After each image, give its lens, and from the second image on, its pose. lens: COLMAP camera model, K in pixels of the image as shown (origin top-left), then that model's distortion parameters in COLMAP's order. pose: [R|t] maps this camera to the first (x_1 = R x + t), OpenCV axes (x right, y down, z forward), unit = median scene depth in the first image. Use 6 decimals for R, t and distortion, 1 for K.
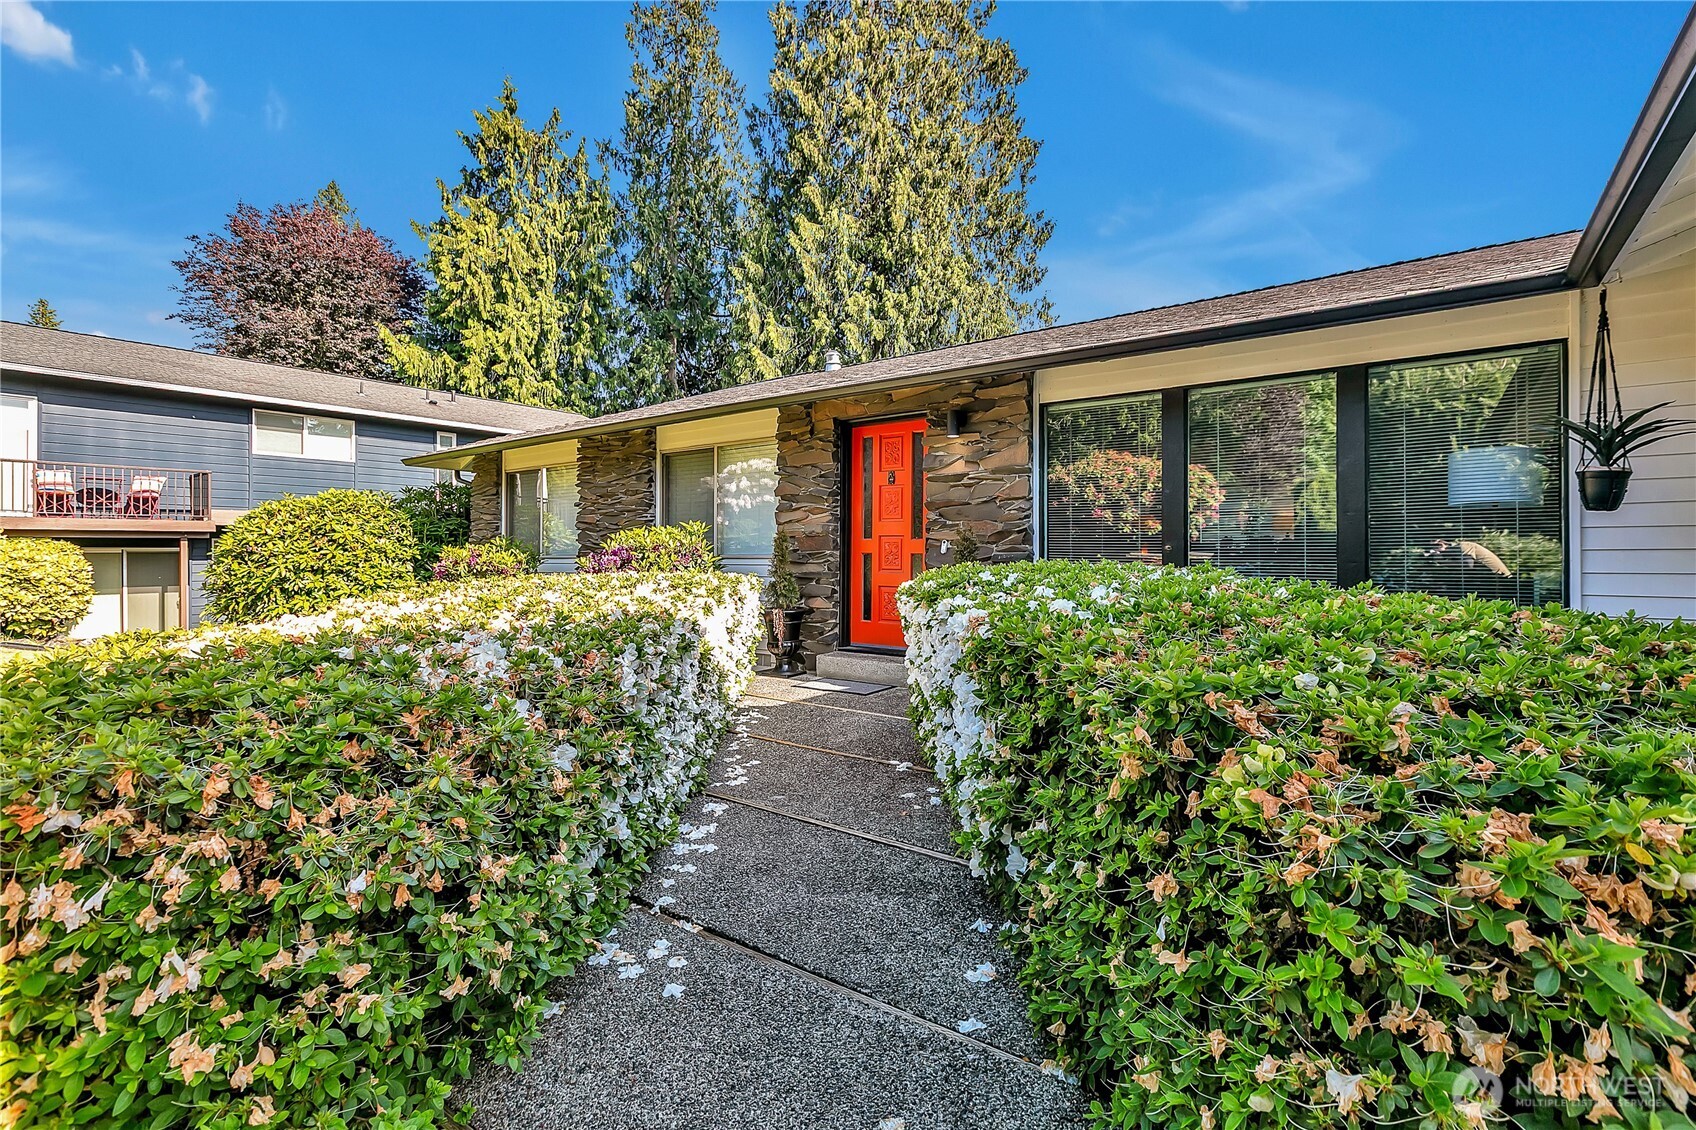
lens RADIAL K [[755.1, 0, 848.0], [0, 755.1, 565.0], [0, 0, 1]] dist [-0.024588, -0.000020]
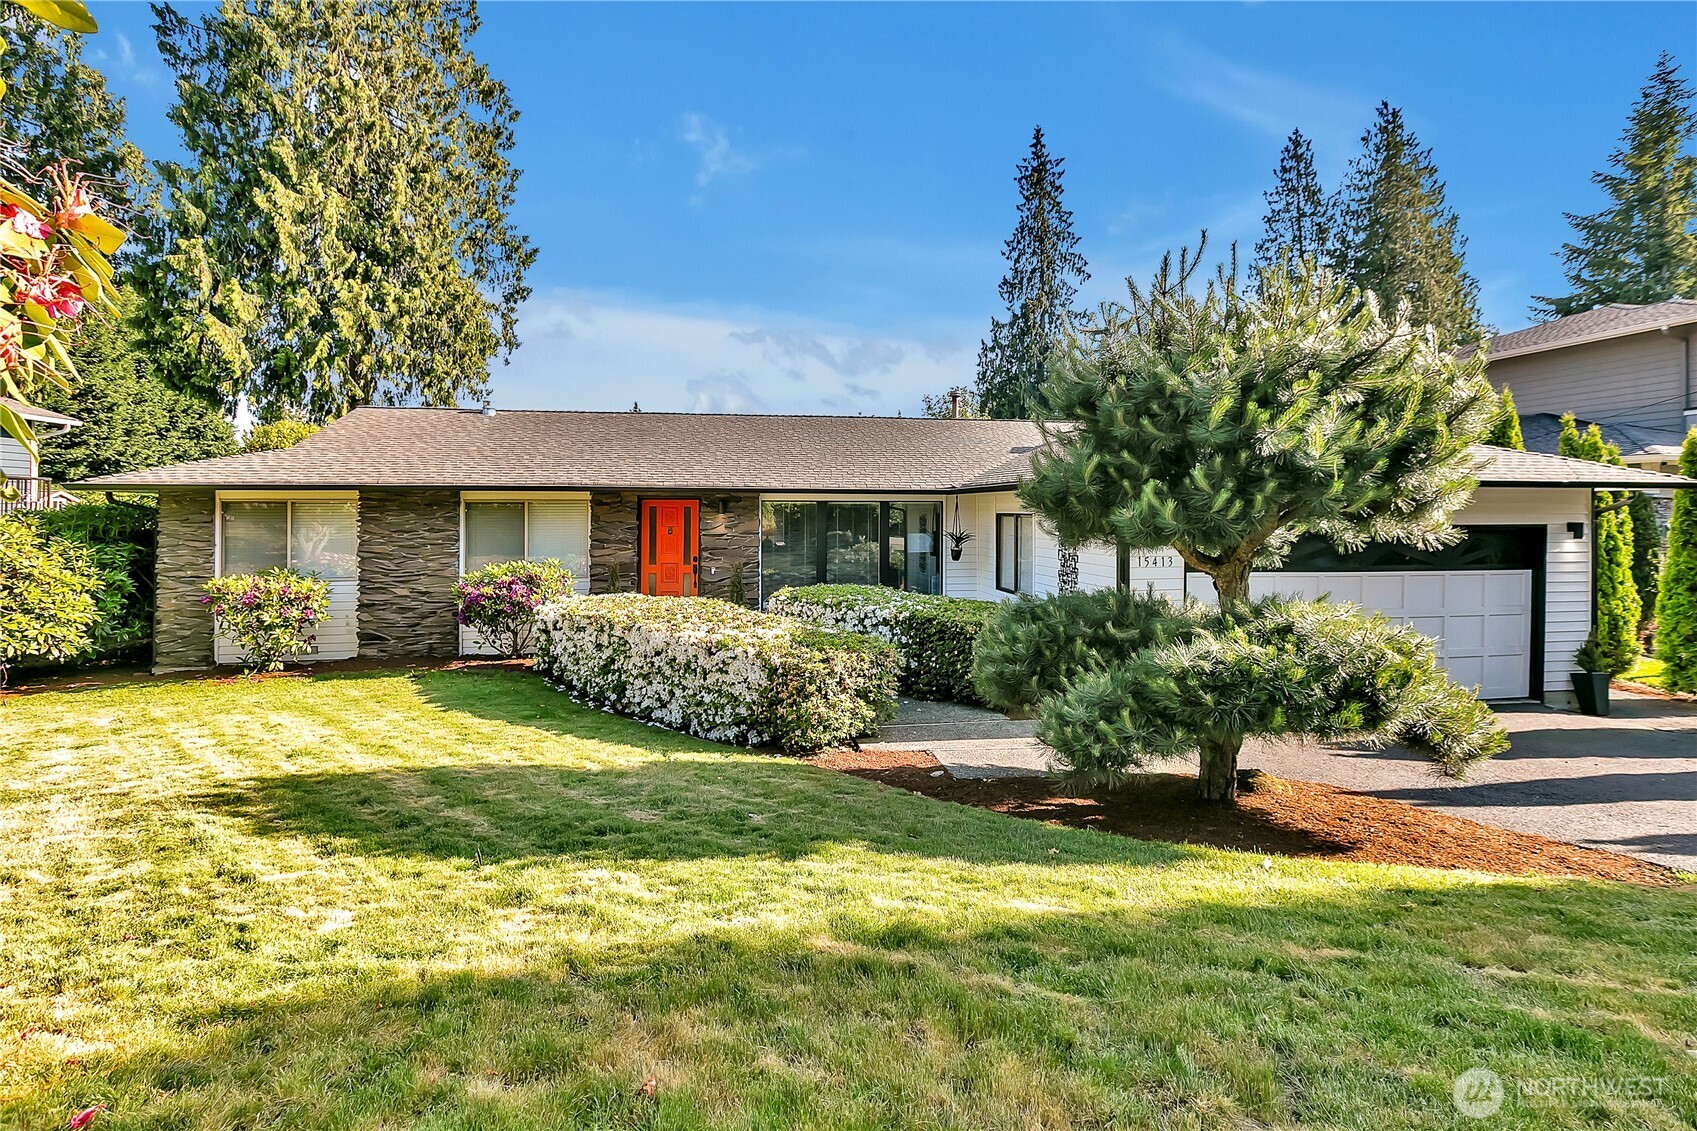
lens RADIAL K [[829.6, 0, 841.8], [0, 829.6, 519.2], [0, 0, 1]] dist [0.001818, -0.006299]
pose [[0.685868, -0.002002, 0.727723, -0.331013], [0.009092, 0.999942, -0.005818, -0.039075], [-0.727669, 0.010607, 0.685847, -0.193006]]
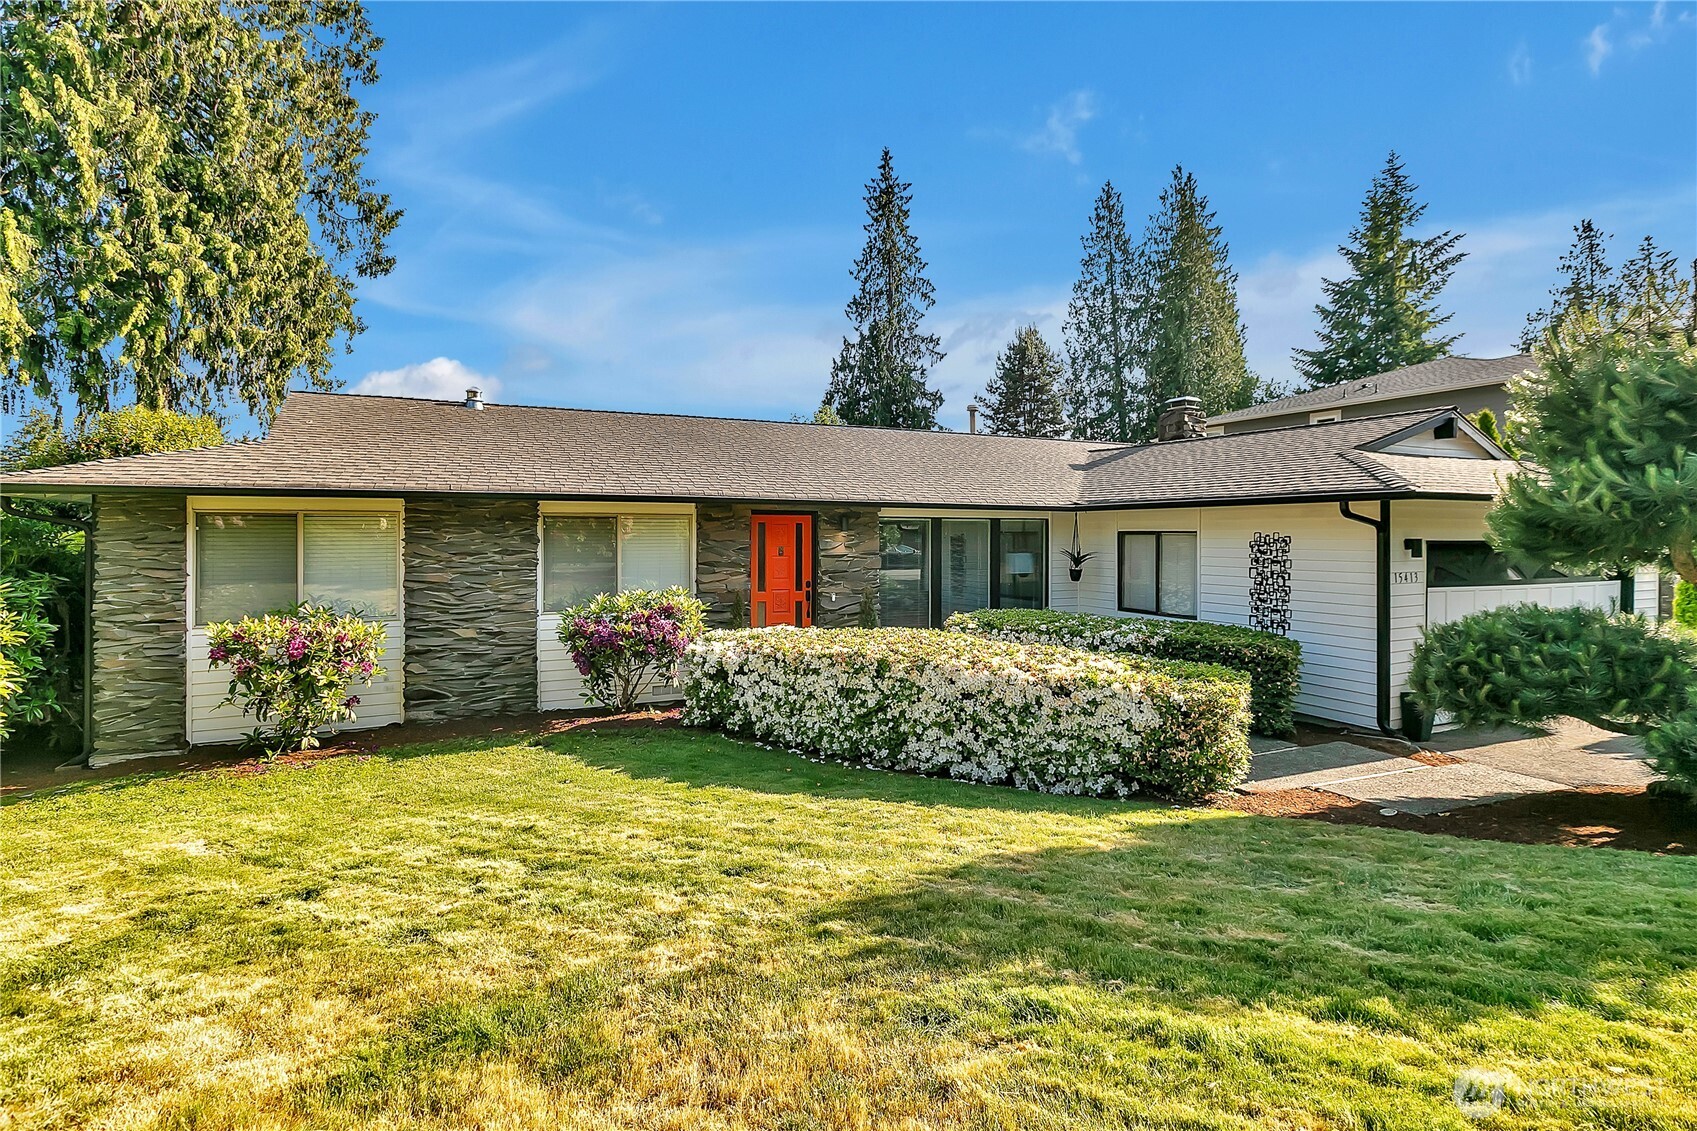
lens RADIAL K [[840.7, 0, 856.9], [0, 840.7, 543.9], [0, 0, 1]] dist [0.013945, -0.018825]
pose [[0.451820, -0.005586, 0.892092, -0.420938], [0.012626, 0.999920, -0.000133, -0.039239], [-0.892020, 0.011323, 0.451855, 0.030461]]
